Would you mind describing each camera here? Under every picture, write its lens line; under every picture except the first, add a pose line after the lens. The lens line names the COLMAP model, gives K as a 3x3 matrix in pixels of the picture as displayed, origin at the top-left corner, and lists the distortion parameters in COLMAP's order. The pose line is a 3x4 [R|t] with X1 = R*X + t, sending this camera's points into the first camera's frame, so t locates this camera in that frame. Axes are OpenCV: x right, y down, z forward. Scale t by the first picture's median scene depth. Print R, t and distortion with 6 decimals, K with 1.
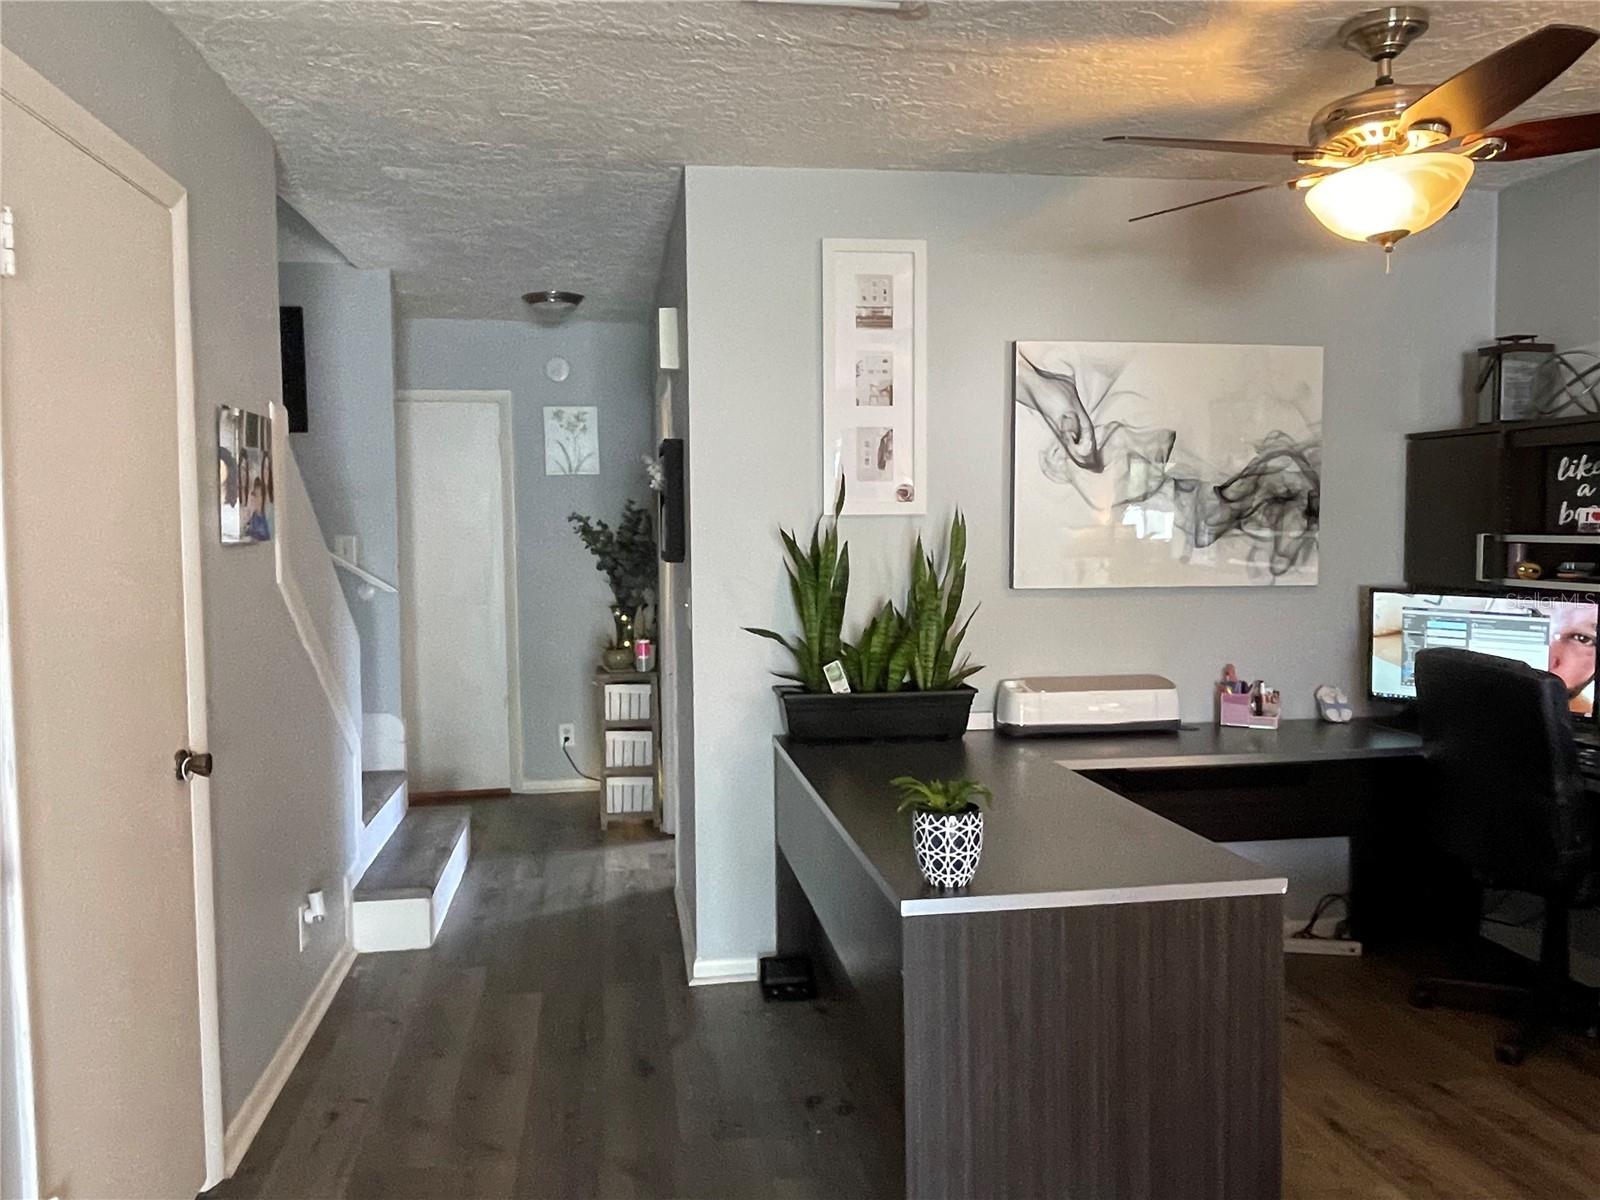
lens RADIAL K [[1212.6, 0, 786.8], [0, 1212.6, 602.1], [0, 0, 1]] dist [0.026636, -0.054566]
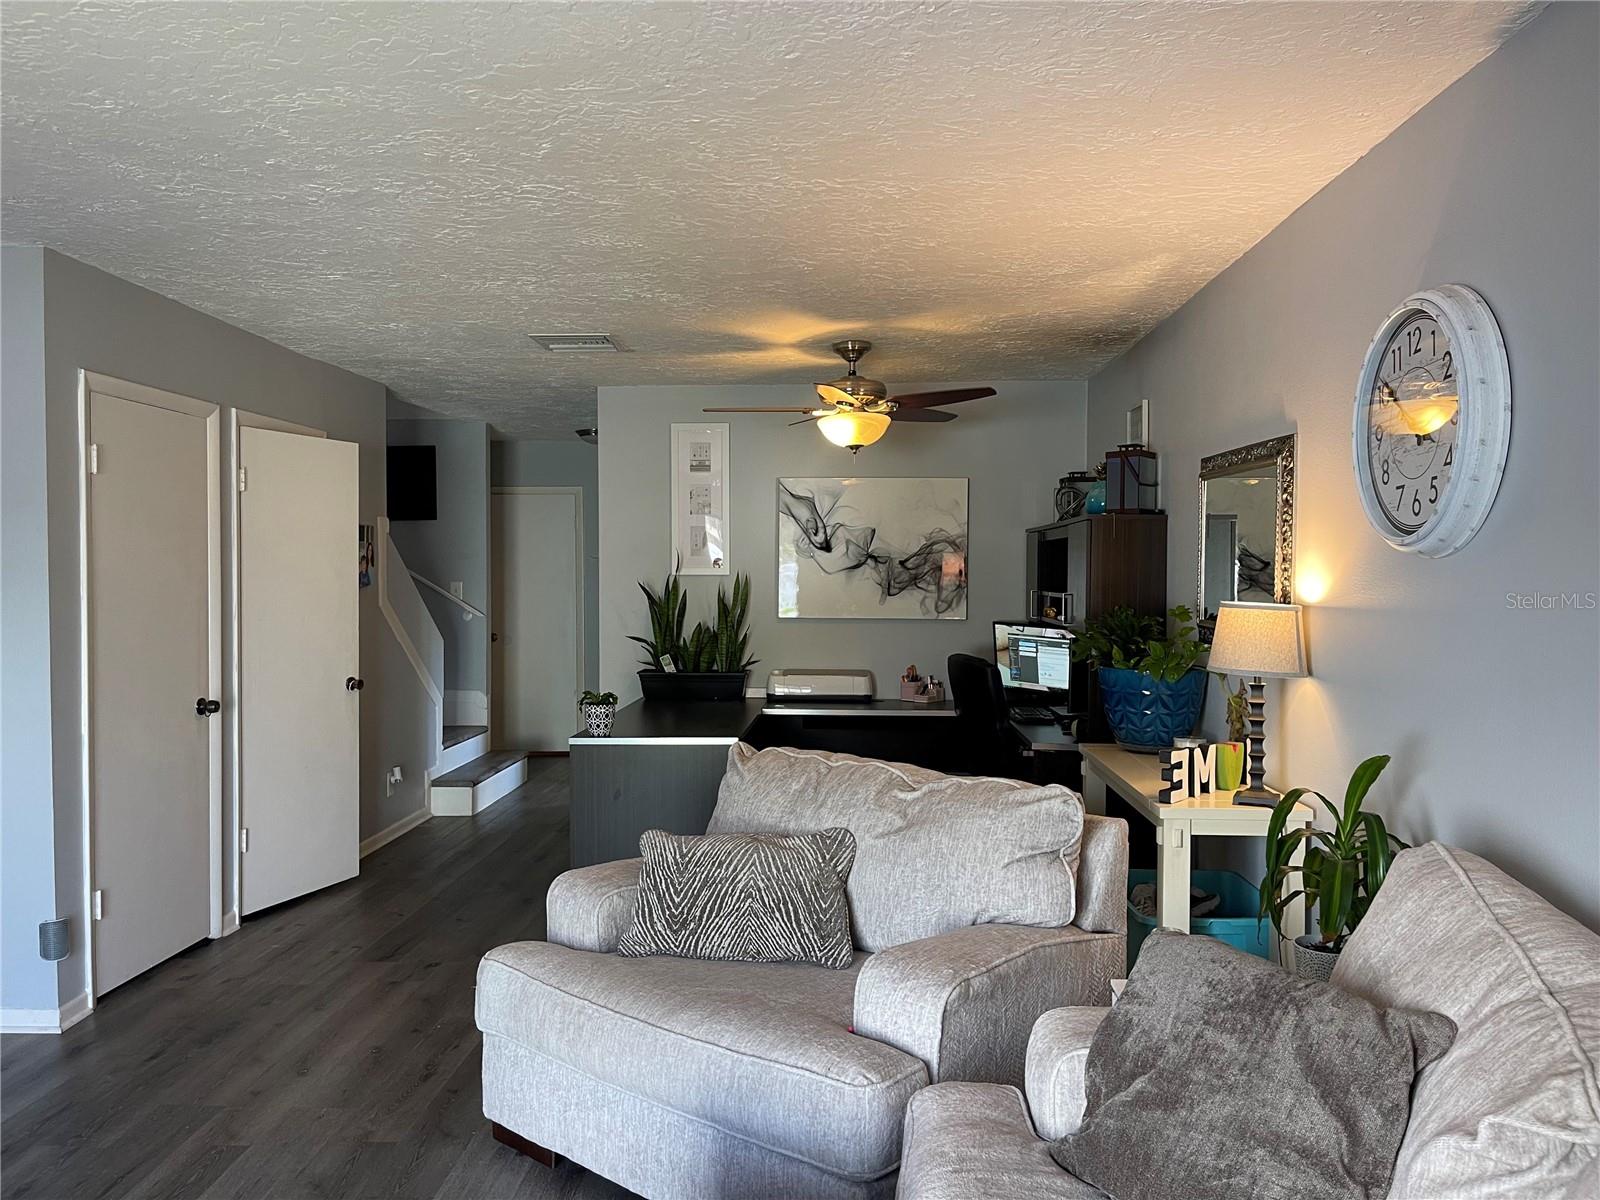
lens RADIAL K [[1228.5, 0, 800.0], [0, 1228.5, 600.0], [0, 0, 1]] dist [0.029192, 0.000286]
pose [[0.981863, 0.015782, -0.188933, 0.552701], [-0.023723, 0.998924, -0.039843, 0.033438], [0.188101, 0.043602, 0.981181, -0.738972]]
